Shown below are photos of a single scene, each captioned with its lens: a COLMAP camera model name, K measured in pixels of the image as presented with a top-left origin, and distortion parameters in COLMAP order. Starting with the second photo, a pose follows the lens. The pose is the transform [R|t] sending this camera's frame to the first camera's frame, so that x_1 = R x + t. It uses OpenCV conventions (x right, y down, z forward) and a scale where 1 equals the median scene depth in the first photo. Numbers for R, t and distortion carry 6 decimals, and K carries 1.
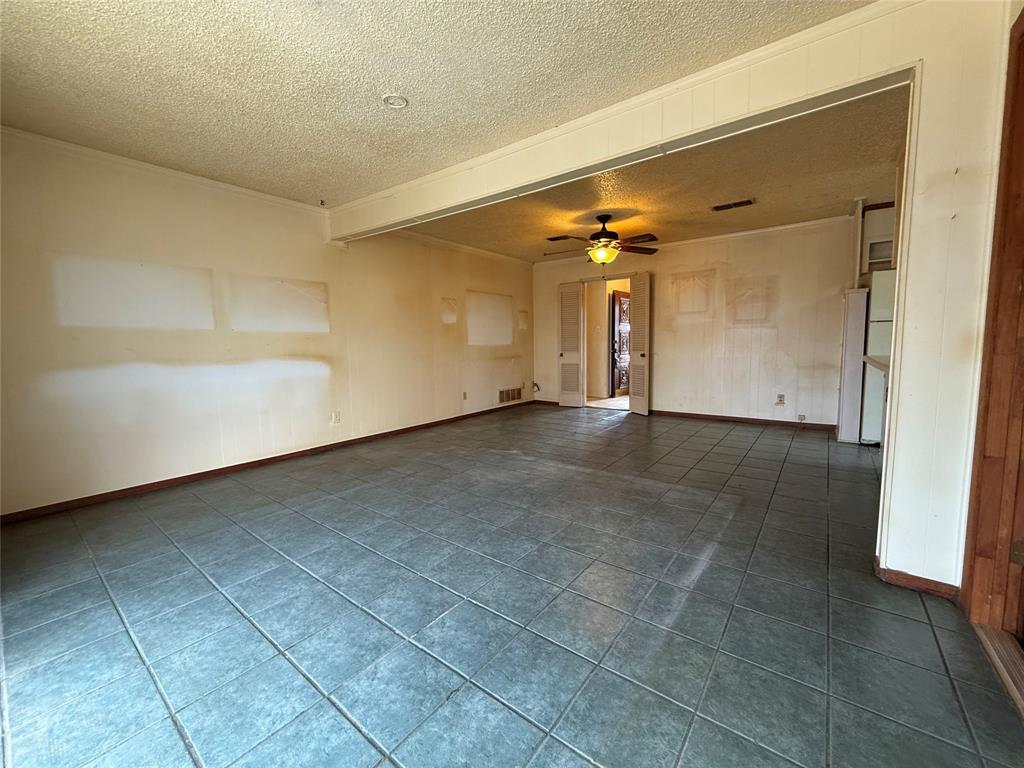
lens RADIAL K [[407.2, 0, 512.0], [0, 407.2, 384.0], [0, 0, 1]] dist [-0.000902, 0.000098]
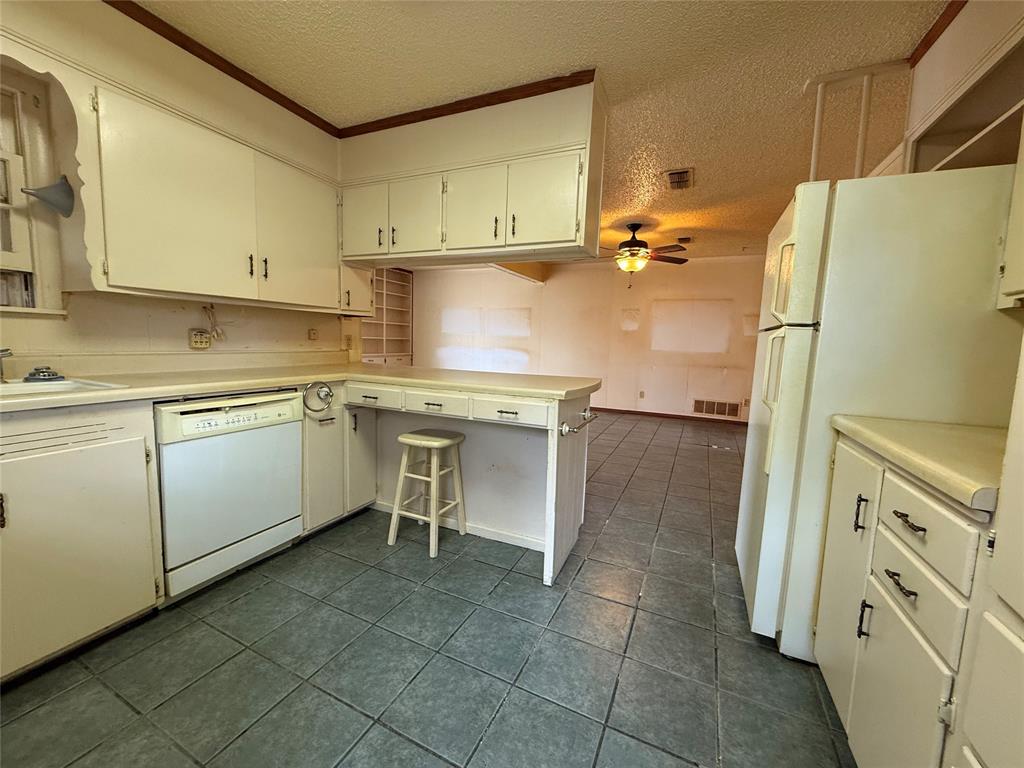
lens RADIAL K [[407.2, 0, 512.0], [0, 407.2, 384.0], [0, 0, 1]] dist [-0.000902, 0.000098]
pose [[0.219879, 0.129008, -0.966959, 1.142134], [-0.134517, 0.985758, 0.100927, -0.083362], [0.966208, 0.107881, 0.234102, 0.495836]]
